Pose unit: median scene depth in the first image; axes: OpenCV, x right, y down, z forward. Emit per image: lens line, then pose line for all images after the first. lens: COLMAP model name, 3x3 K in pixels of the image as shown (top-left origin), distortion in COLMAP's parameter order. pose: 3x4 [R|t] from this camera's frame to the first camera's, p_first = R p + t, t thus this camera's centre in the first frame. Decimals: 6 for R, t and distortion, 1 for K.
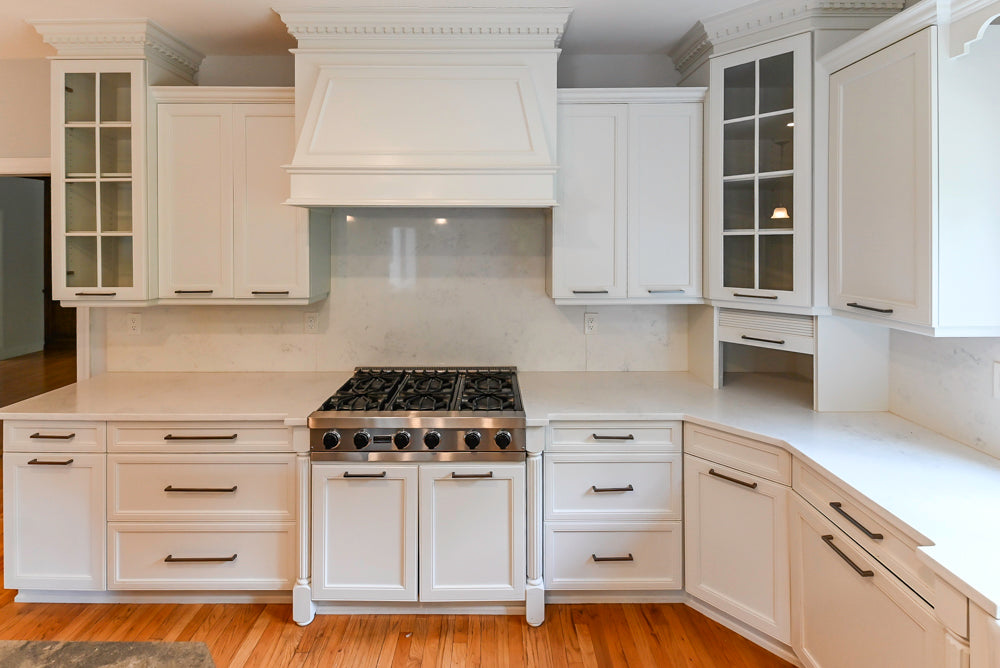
lens RADIAL K [[451.1, 0, 493.2], [0, 451.1, 248.5], [0, 0, 1]] dist [0.006136, -0.002729]
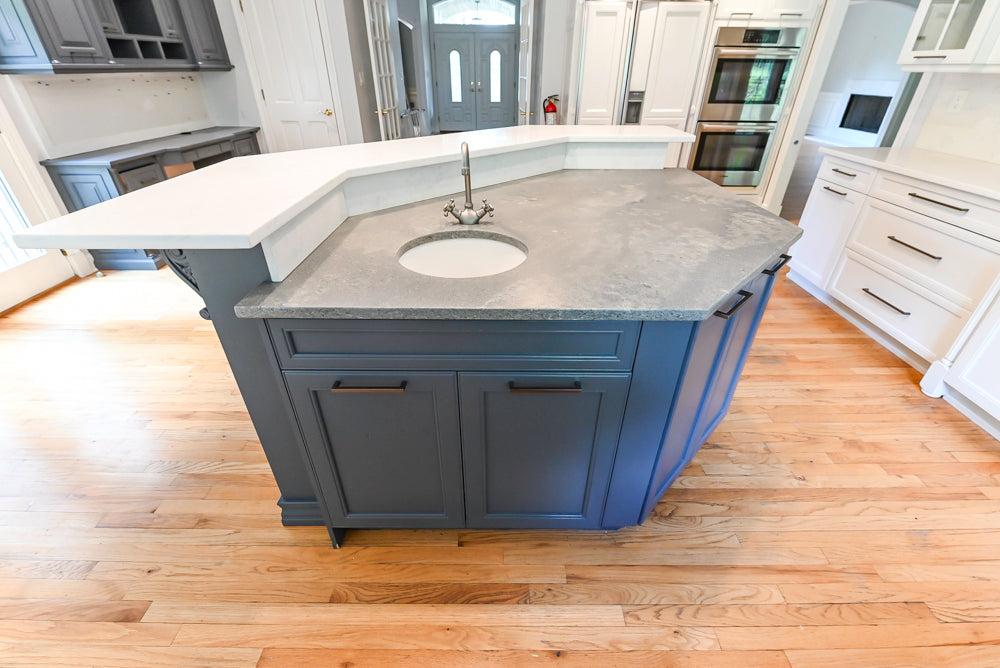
lens RADIAL K [[421.1, 0, 499.7], [0, 421.1, 325.7], [0, 0, 1]] dist [0.007746, -0.007536]
pose [[-0.004749, 0.516590, -0.856220, 0.384610], [-0.010526, 0.856156, 0.516610, 0.158598], [0.999933, 0.011465, 0.001372, -0.055355]]
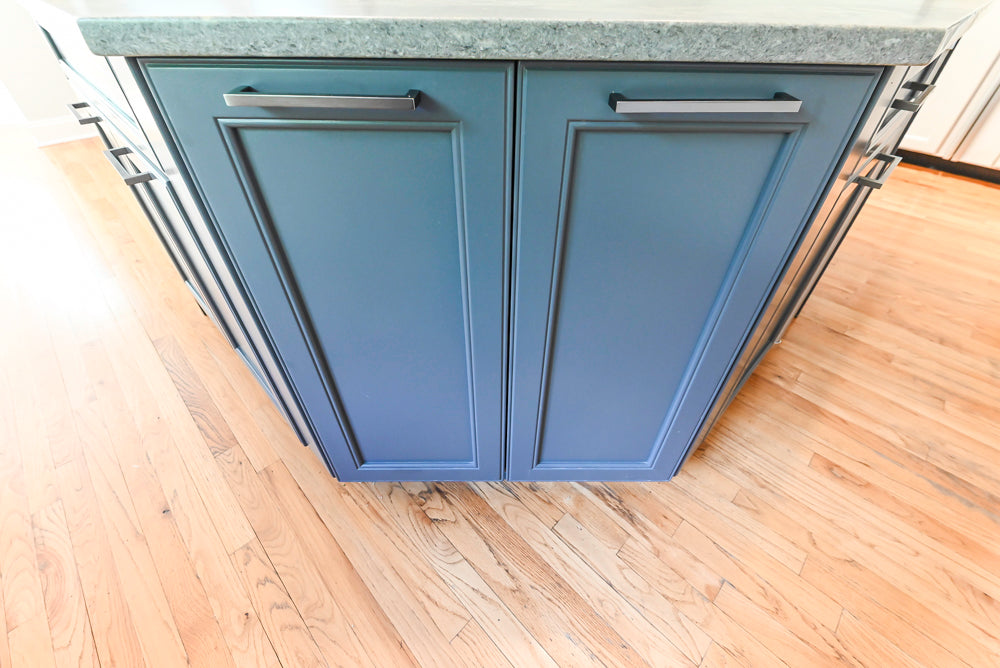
lens RADIAL K [[421.1, 0, 506.9], [0, 421.1, 322.6], [0, 0, 1]] dist [0.007746, -0.007536]
pose [[-0.705711, 0.451942, -0.545638, 0.014767], [-0.018832, 0.757894, 0.652106, 0.351917], [0.708250, 0.470474, -0.526343, 0.457055]]
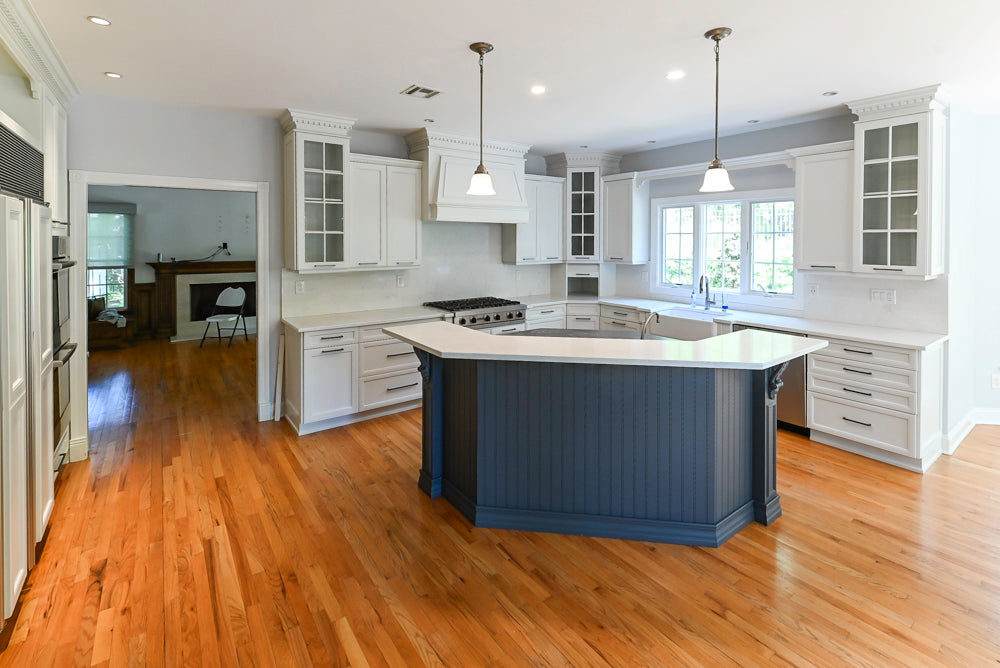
lens RADIAL K [[466.4, 0, 511.1], [0, 466.4, 248.3], [0, 0, 1]] dist [0.000948, 0.000612]
pose [[0.795210, -0.008960, 0.606268, -1.565988], [0.003897, 0.999946, 0.009667, 0.017500], [-0.606322, -0.005325, 0.795201, -1.044778]]
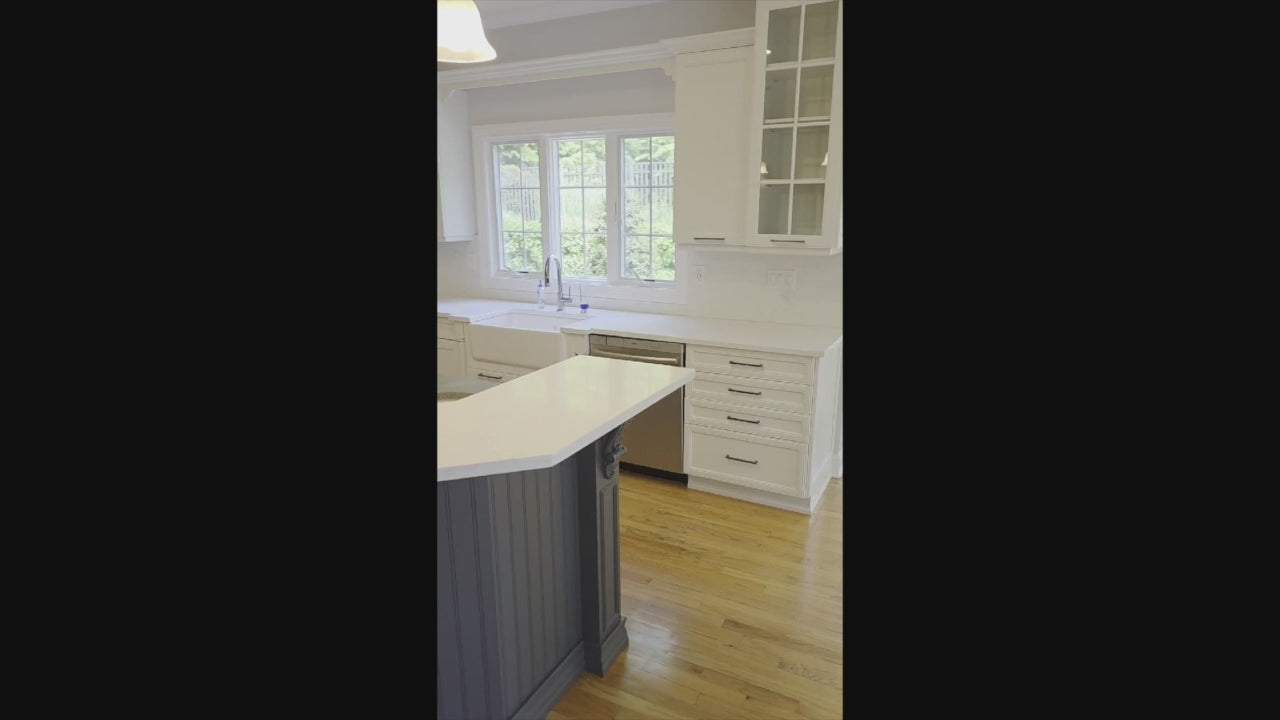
lens RADIAL K [[606.1, 0, 640.8], [0, 606.1, 368.0], [0, 0, 1]] dist [0.010434, 0.000221]
pose [[0.463025, -0.223463, 0.857713, -0.925623], [0.007469, 0.968646, 0.248333, 0.047765], [-0.886314, -0.108578, 0.450177, -0.903022]]
